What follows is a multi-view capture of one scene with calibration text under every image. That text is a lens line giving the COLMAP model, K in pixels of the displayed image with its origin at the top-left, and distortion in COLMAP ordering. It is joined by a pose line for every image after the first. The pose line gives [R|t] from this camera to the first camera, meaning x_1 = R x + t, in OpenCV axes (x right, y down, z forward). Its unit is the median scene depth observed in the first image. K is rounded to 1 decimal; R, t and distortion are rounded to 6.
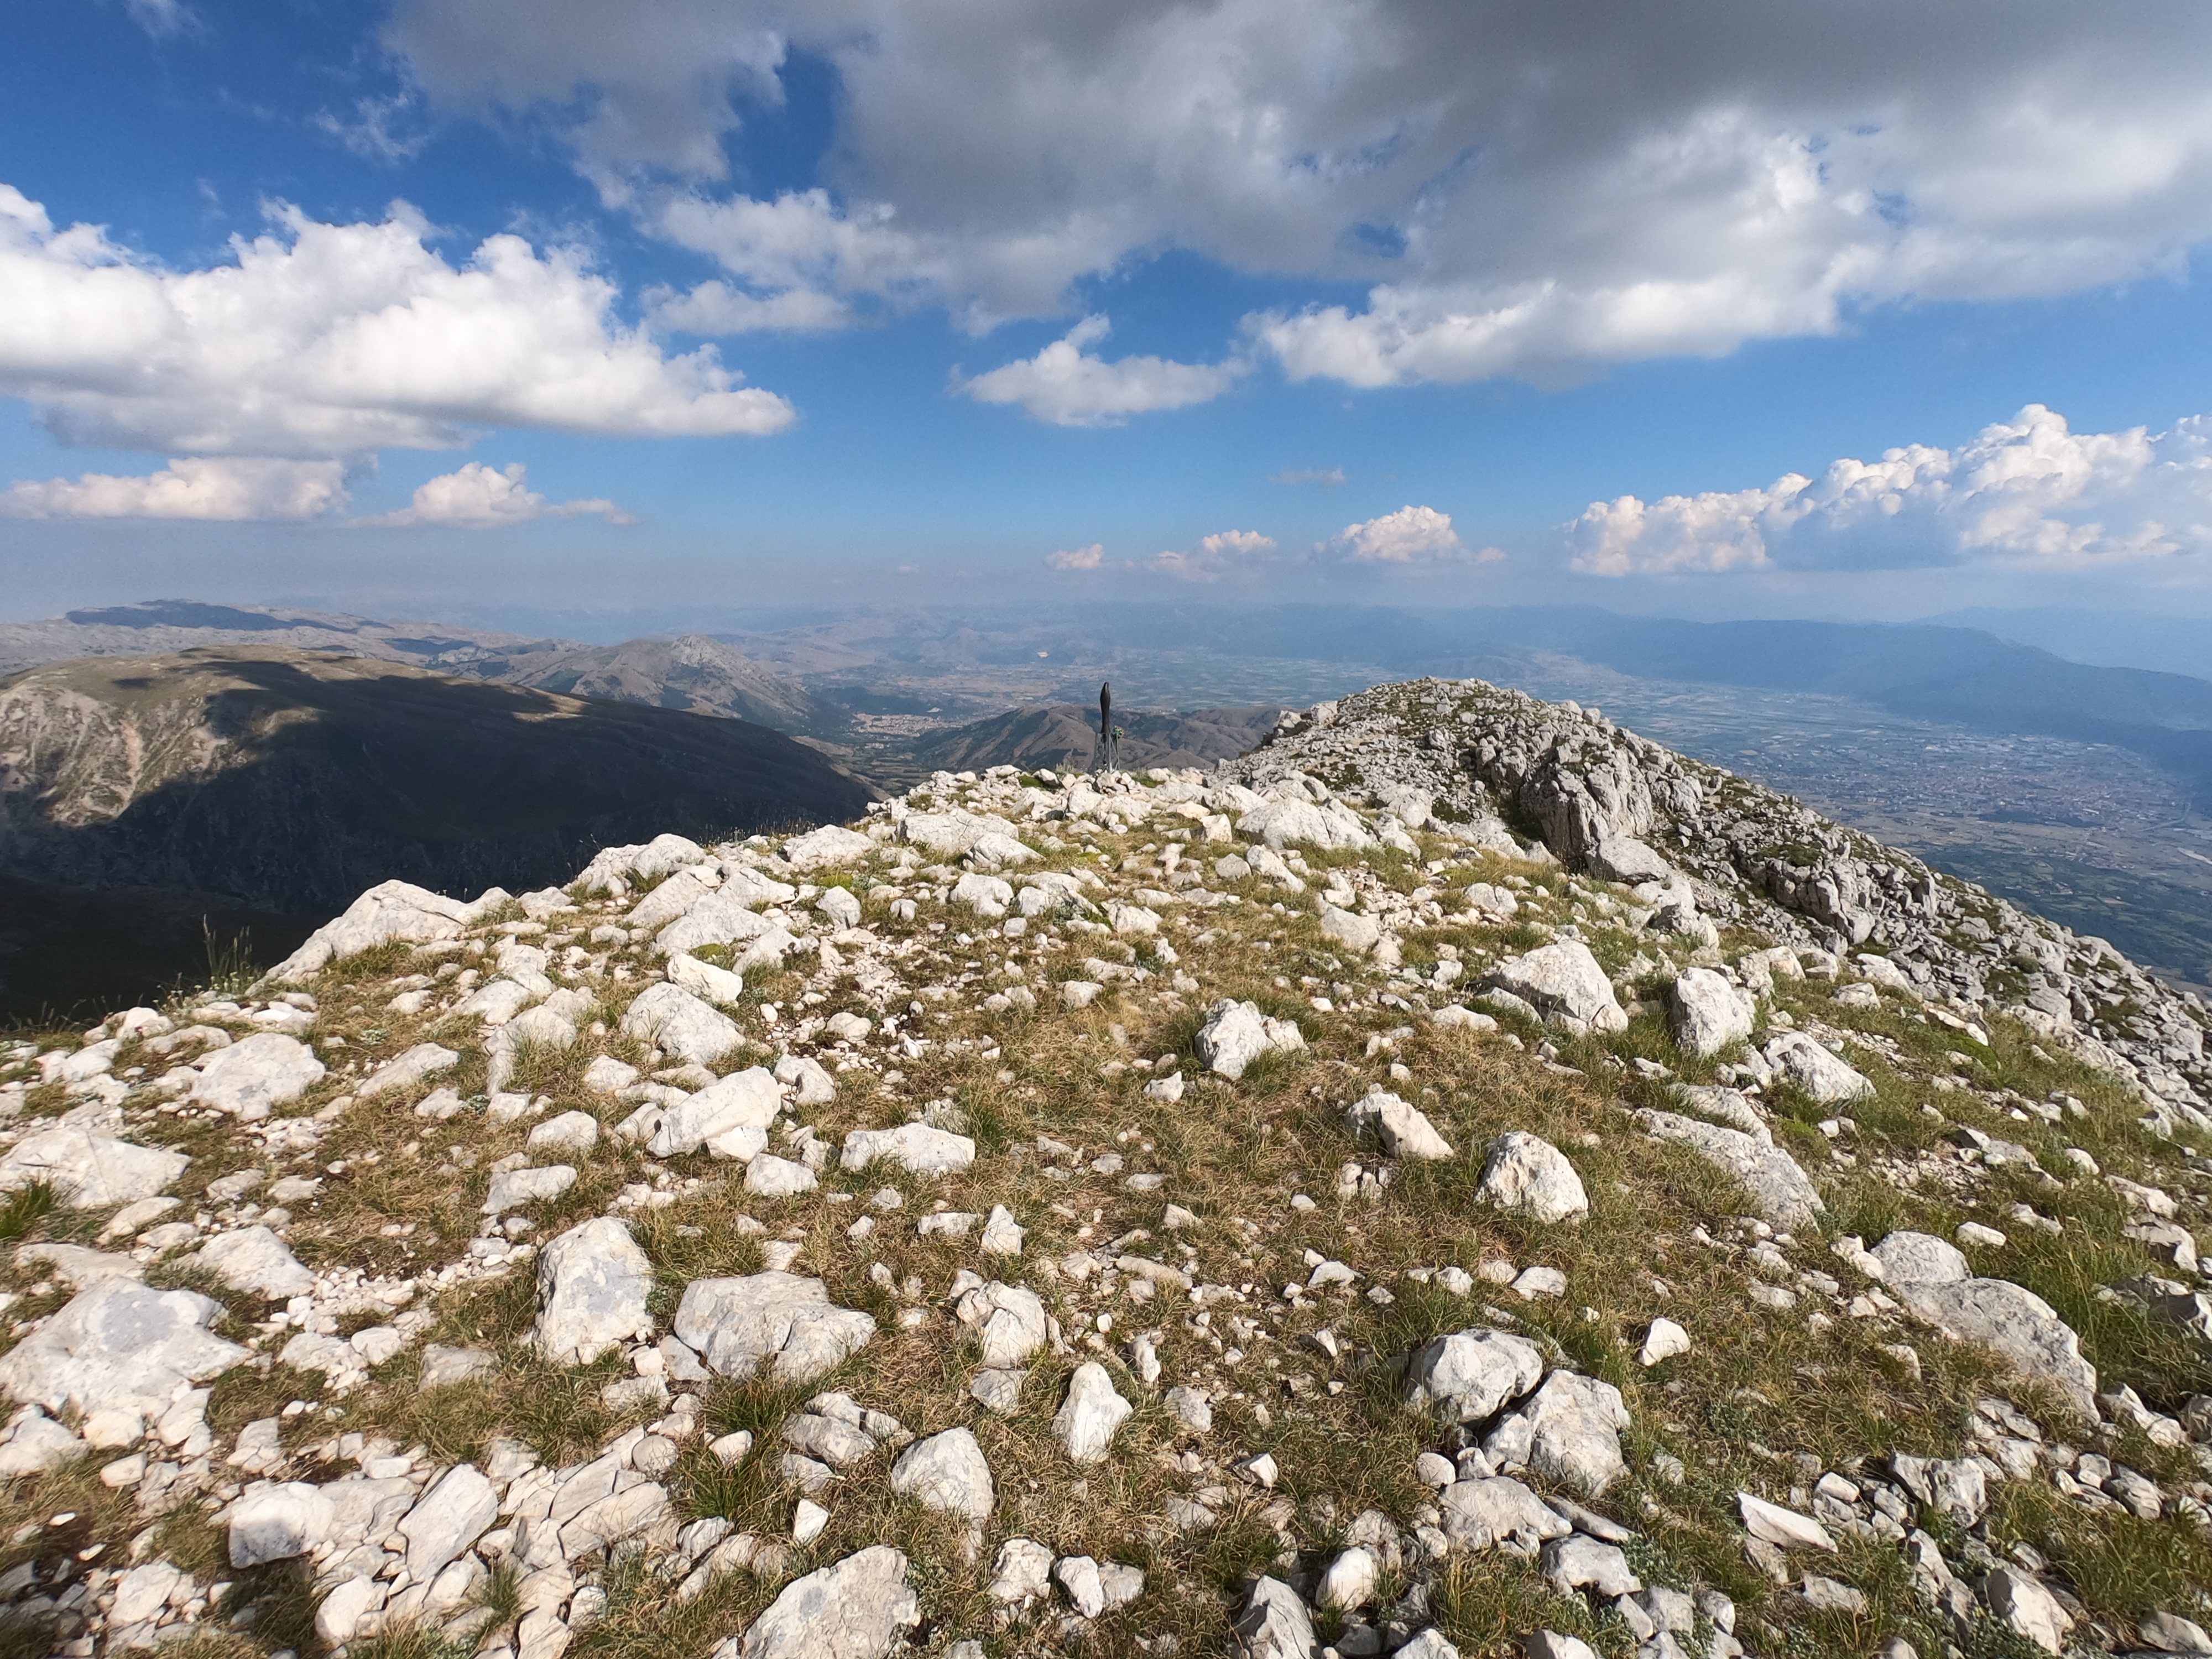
lens RADIAL K [[1105.5, 0, 1103.8], [0, 1105.5, 825.2], [0, 0, 1]] dist [-0.002294, 0.000343]
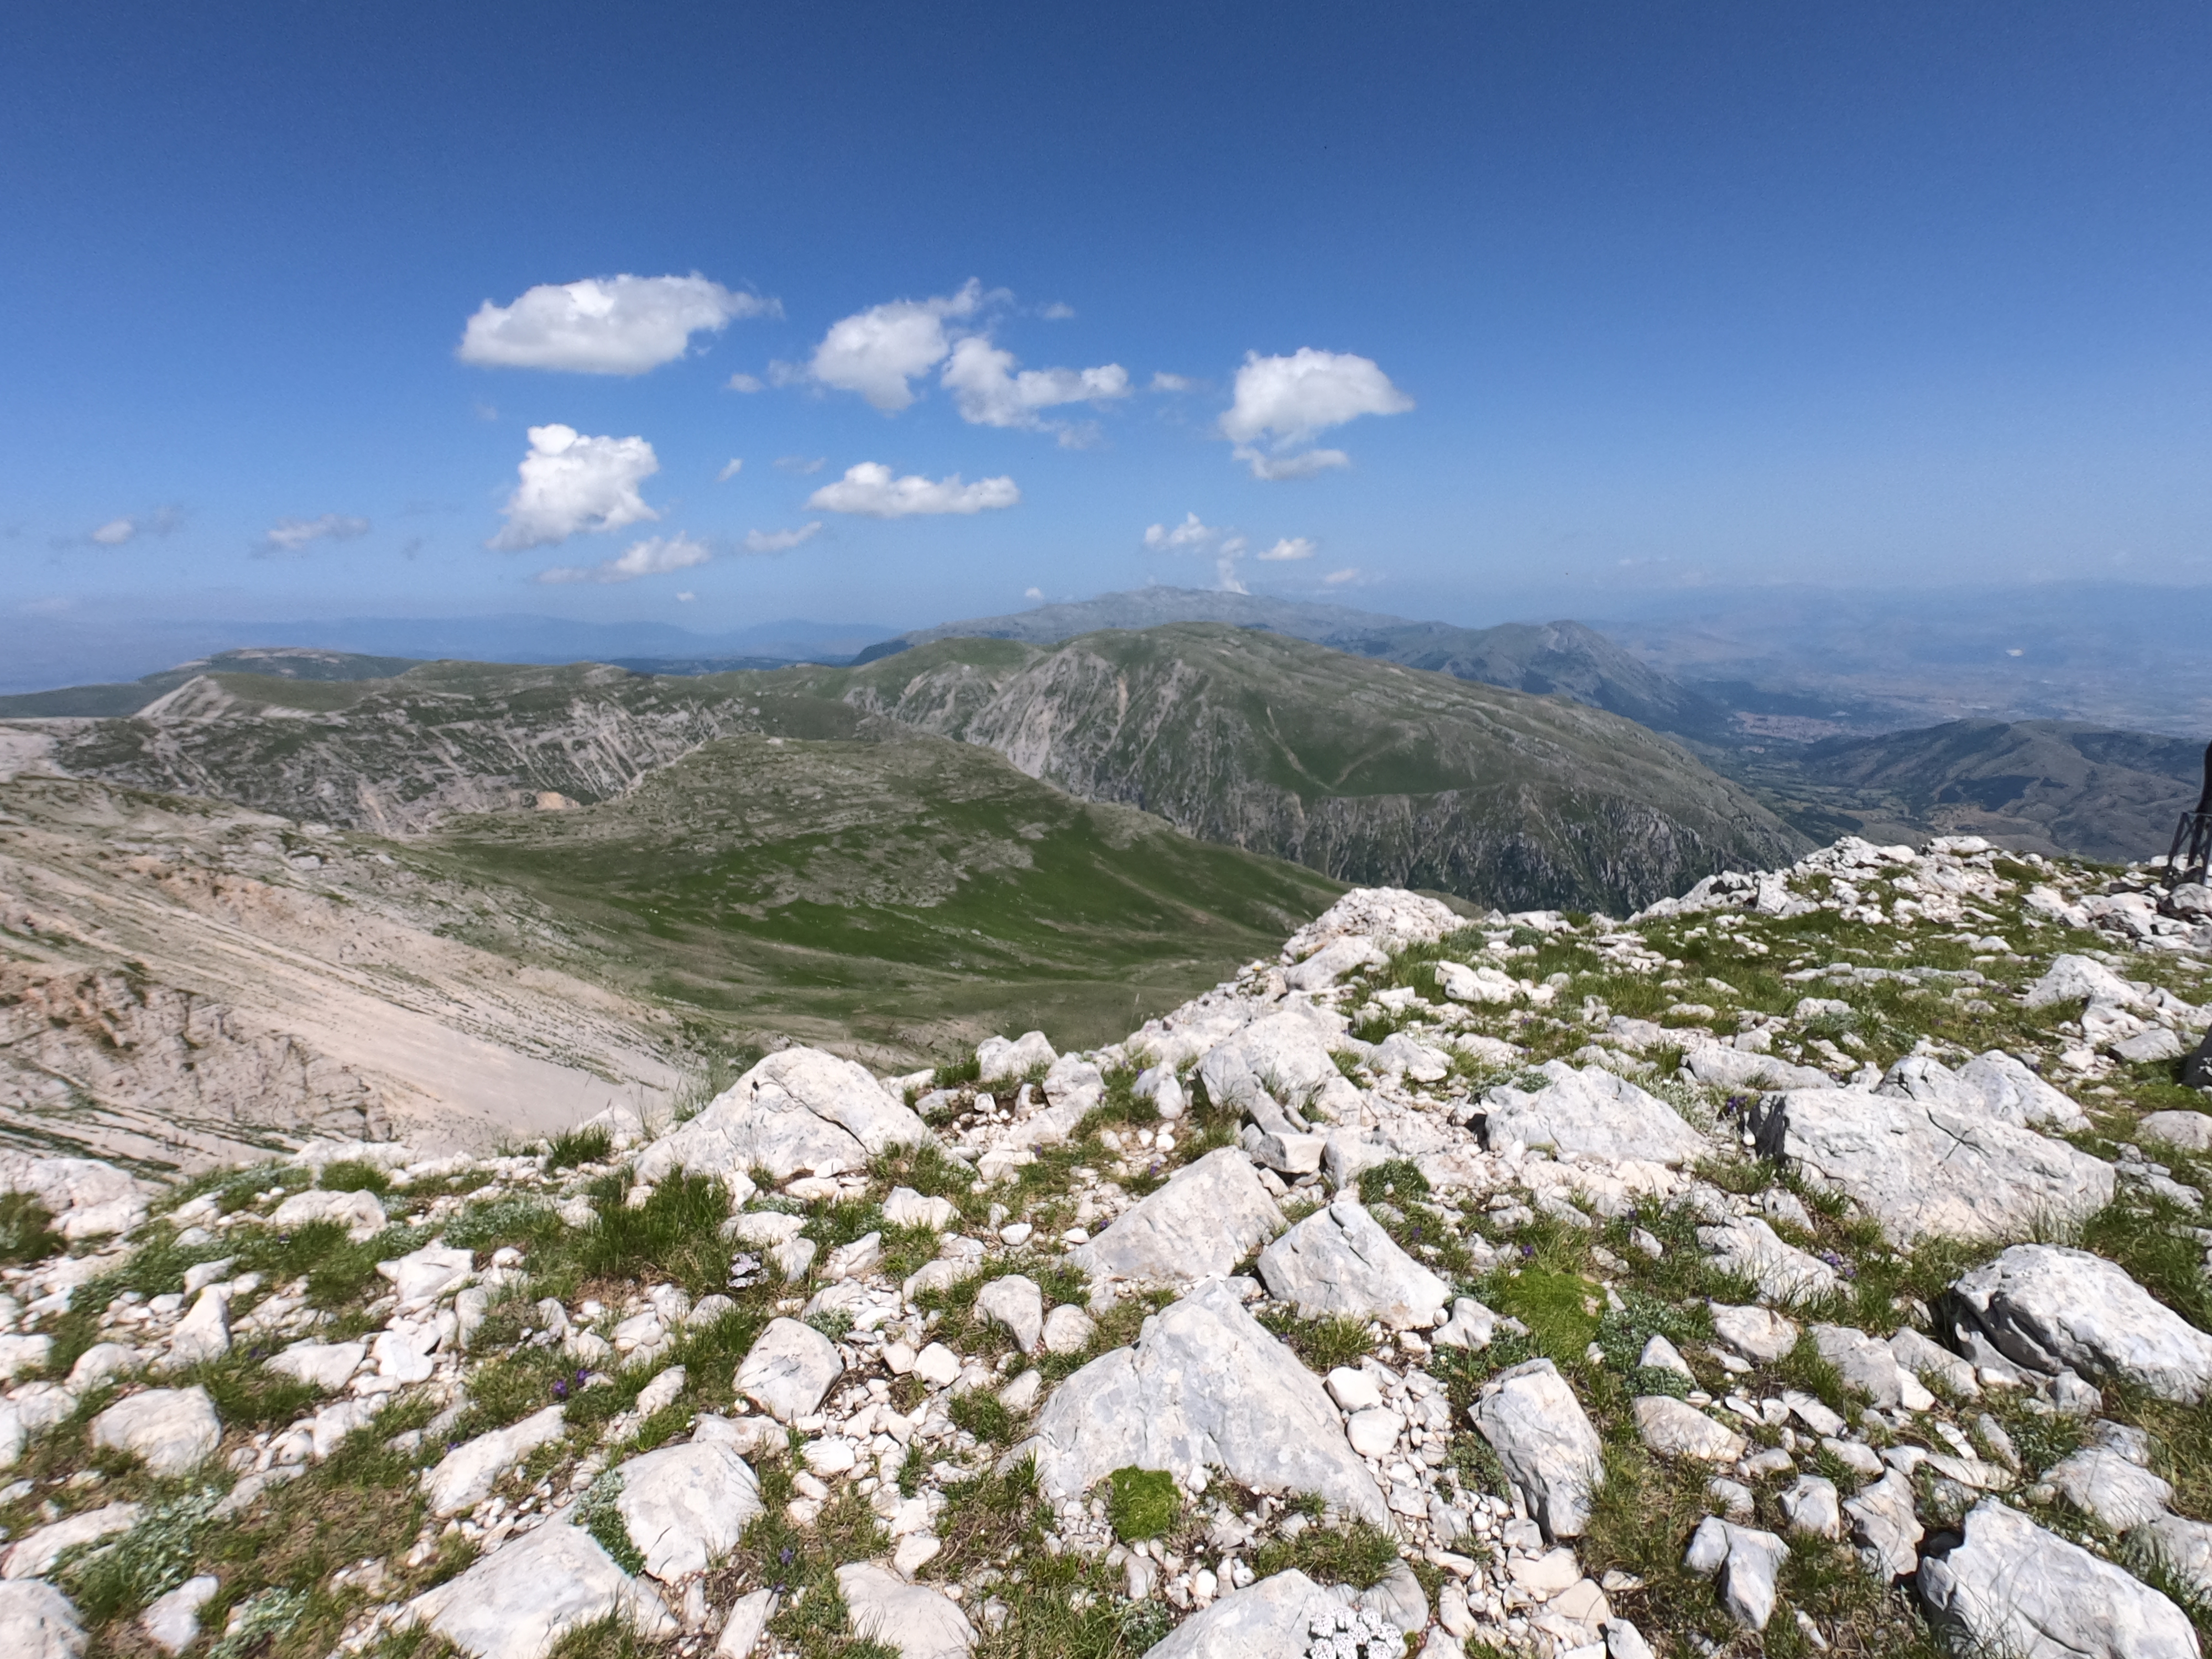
lens RADIAL K [[1105.5, 0, 1111.9], [0, 1105.5, 827.7], [0, 0, 1]] dist [-0.002294, 0.000343]
pose [[0.742261, 0.139131, -0.655509, -0.044815], [-0.128495, 0.989608, 0.064543, -0.042708], [0.657676, 0.036321, 0.752424, 0.210819]]
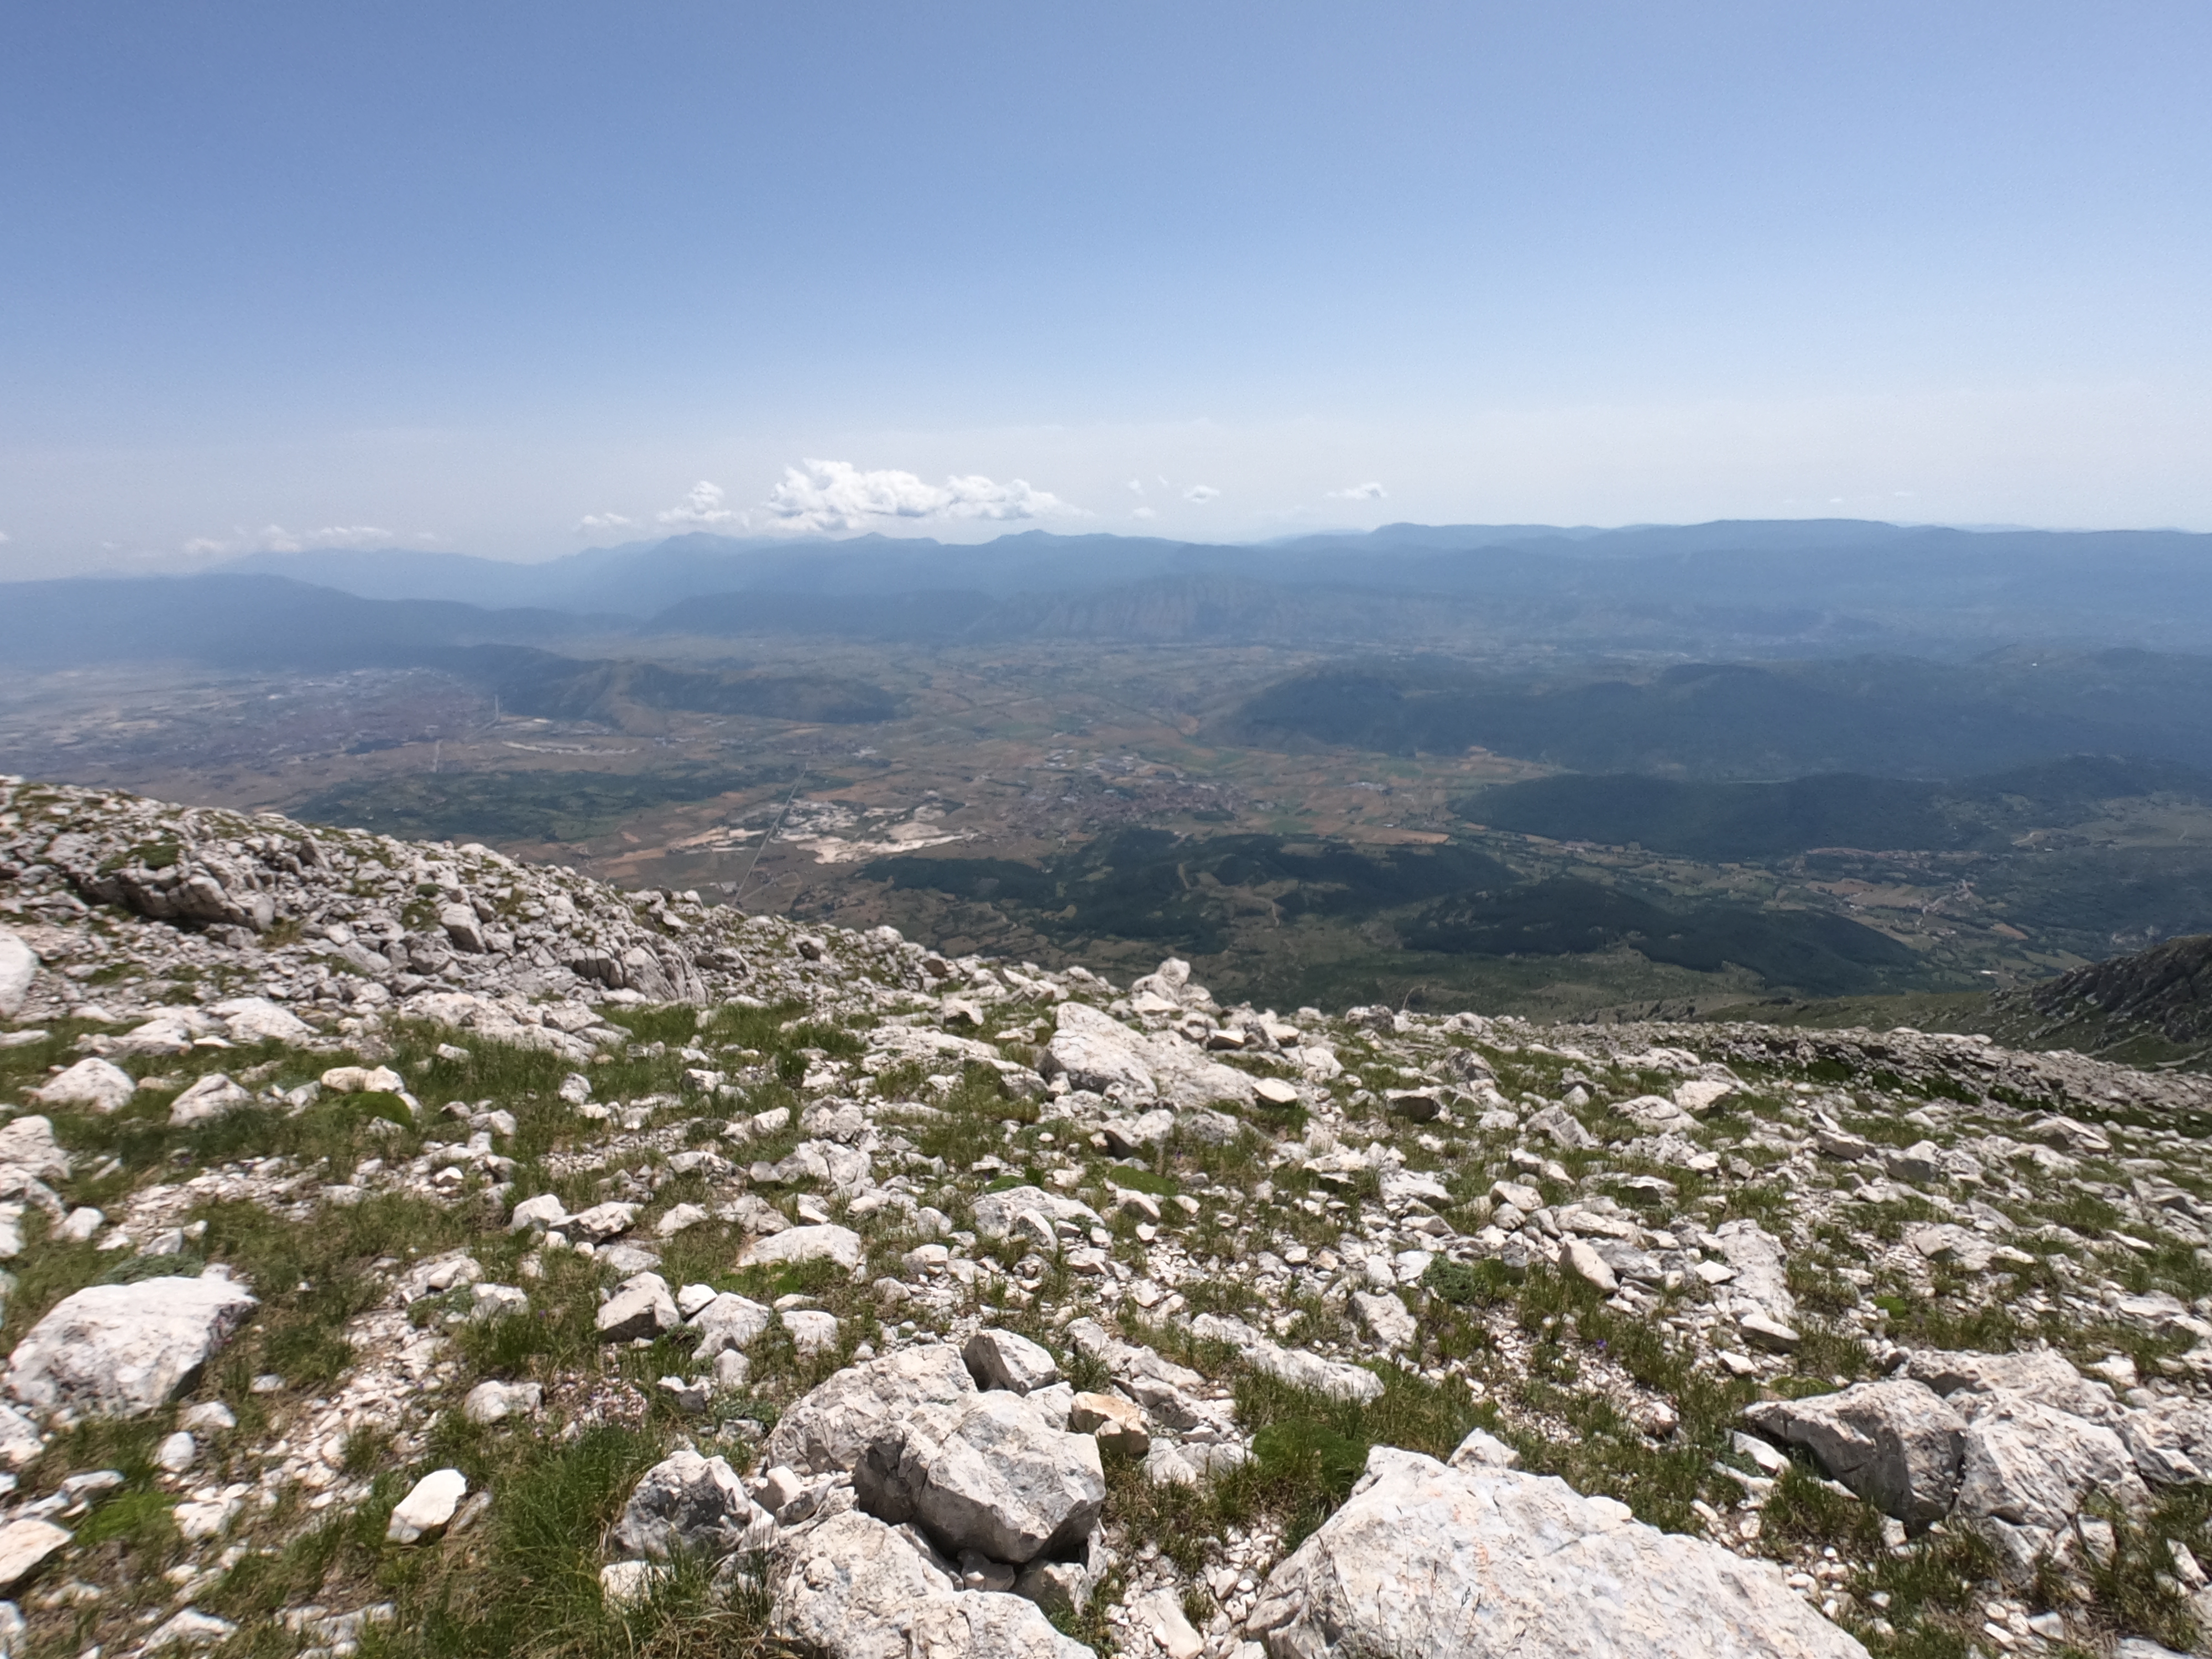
lens RADIAL K [[1105.5, 0, 1105.5], [0, 1105.5, 843.8], [0, 0, 1]] dist [-0.002294, 0.000343]
pose [[0.269745, -0.292129, 0.917550, 0.105848], [0.234344, 0.944139, 0.231701, -0.012045], [-0.933981, 0.152522, 0.323136, 0.095559]]
